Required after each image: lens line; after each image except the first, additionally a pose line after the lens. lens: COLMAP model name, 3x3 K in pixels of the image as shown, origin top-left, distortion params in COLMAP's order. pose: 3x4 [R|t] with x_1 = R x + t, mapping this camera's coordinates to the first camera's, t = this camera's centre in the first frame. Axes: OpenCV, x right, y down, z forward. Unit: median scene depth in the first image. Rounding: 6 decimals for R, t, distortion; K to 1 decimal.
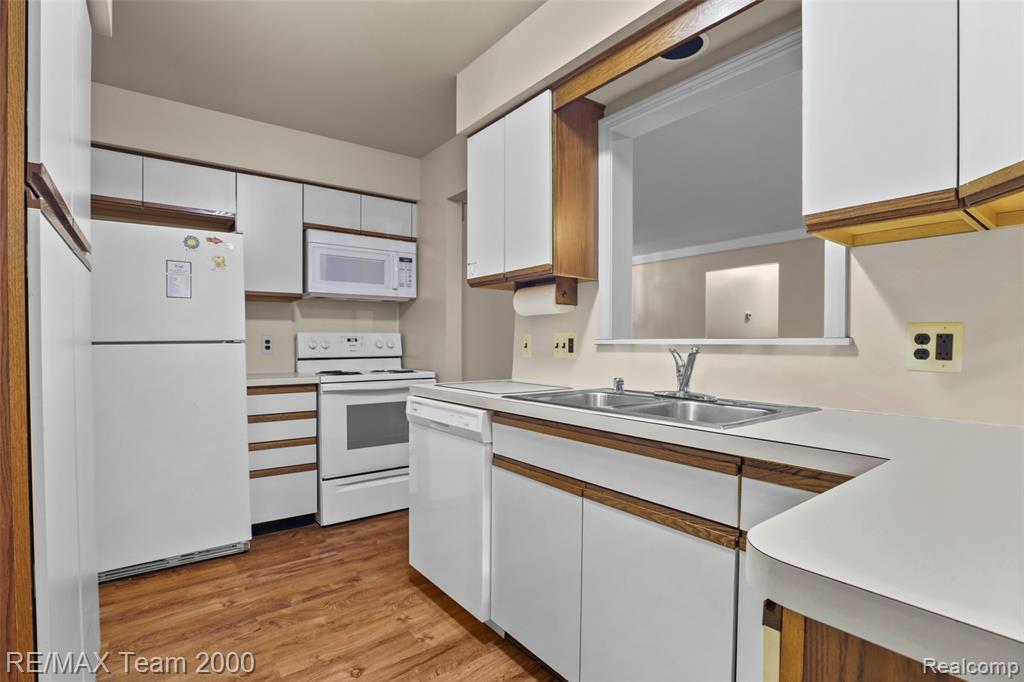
lens RADIAL K [[487.3, 0, 526.4], [0, 487.3, 353.4], [0, 0, 1]] dist [-0.029075, 0.000550]
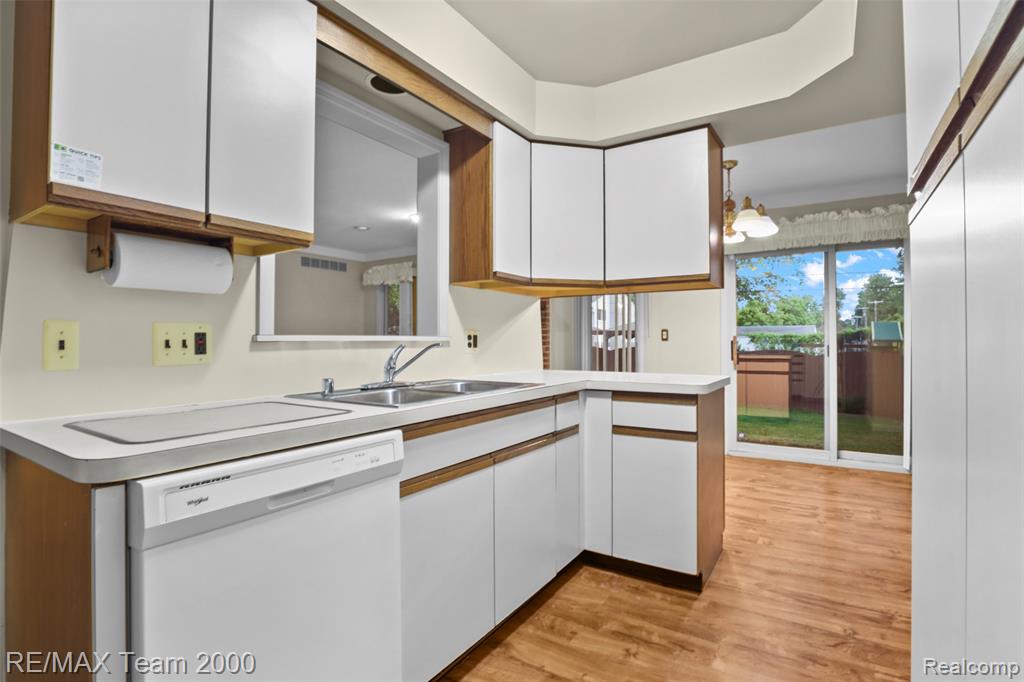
lens RADIAL K [[496.7, 0, 508.6], [0, 496.7, 335.3], [0, 0, 1]] dist [-0.028618, -0.000154]
pose [[-0.312930, 0.009092, 0.949733, -0.591368], [0.021785, 0.999760, -0.002393, -0.014929], [-0.949526, 0.019941, -0.313053, 0.734709]]
